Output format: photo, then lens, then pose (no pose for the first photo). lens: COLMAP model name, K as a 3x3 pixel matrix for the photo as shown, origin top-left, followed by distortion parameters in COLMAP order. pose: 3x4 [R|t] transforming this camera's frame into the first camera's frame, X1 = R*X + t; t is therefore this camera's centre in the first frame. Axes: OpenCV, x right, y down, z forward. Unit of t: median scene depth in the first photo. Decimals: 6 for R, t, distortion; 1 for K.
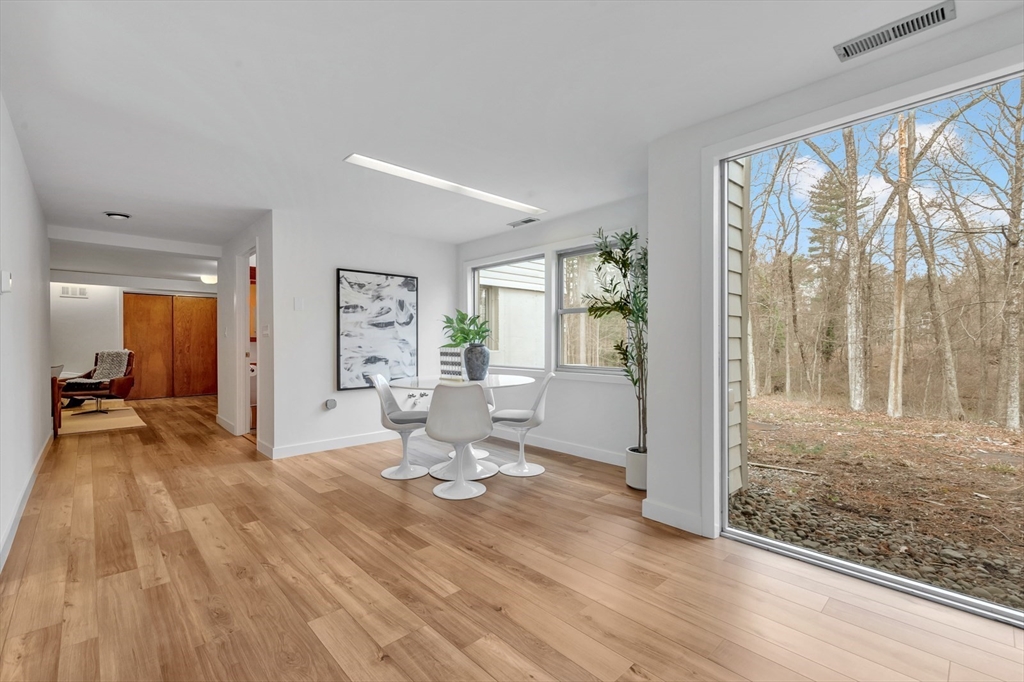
lens RADIAL K [[445.9, 0, 510.8], [0, 445.9, 343.4], [0, 0, 1]] dist [0.002136, -0.000216]
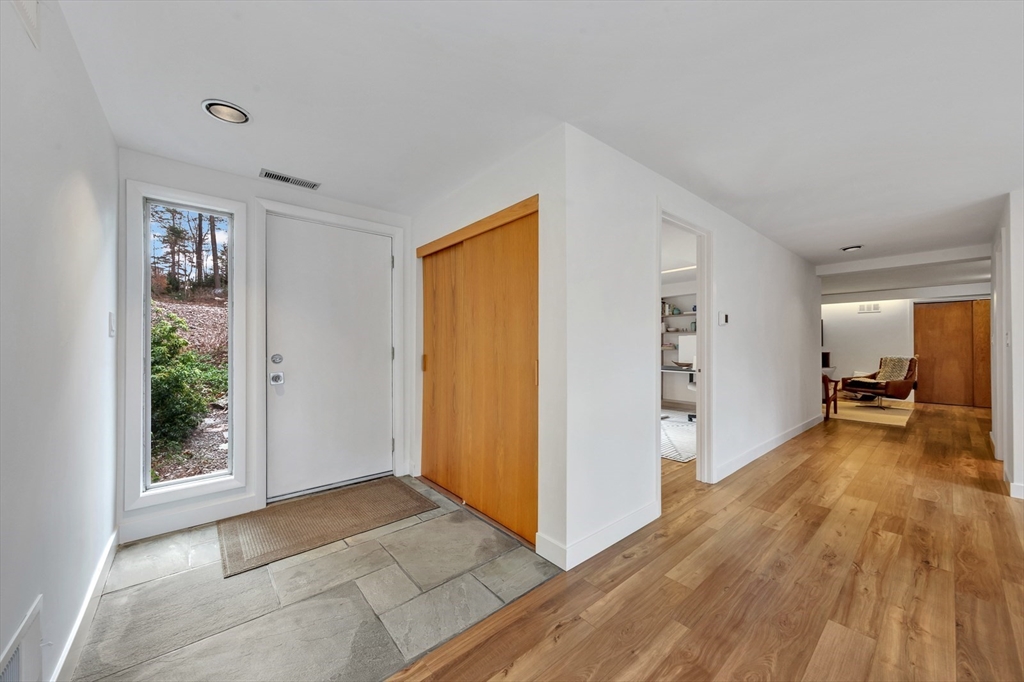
lens RADIAL K [[368.7, 0, 507.7], [0, 368.7, 343.7], [0, 0, 1]] dist [0.002313, 0.000144]
pose [[-0.062046, -0.006246, -0.998054, 0.345369], [-0.001908, 0.999979, -0.006139, -0.024795], [0.998071, 0.001523, -0.062056, 0.196317]]
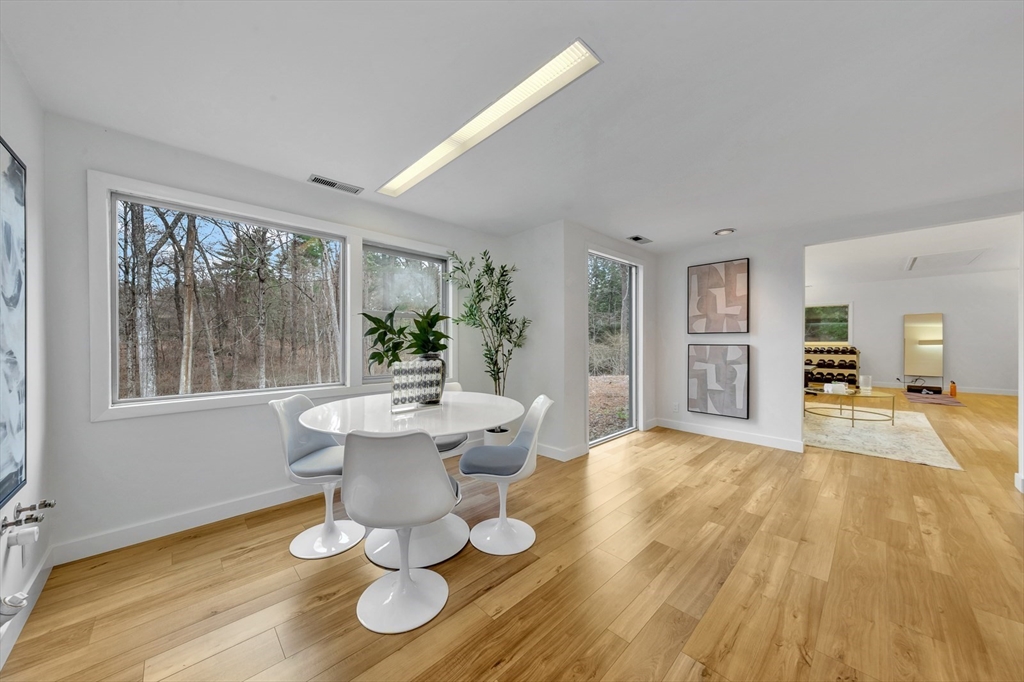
lens RADIAL K [[347.7, 0, 512.0], [0, 347.7, 341.0], [0, 0, 1]] dist [0.002334, 0.000135]
pose [[-0.003894, 0.002107, 0.999990, -0.997724], [0.005501, 0.999983, -0.002085, -0.028751], [-0.999977, 0.005493, -0.003906, 1.317572]]
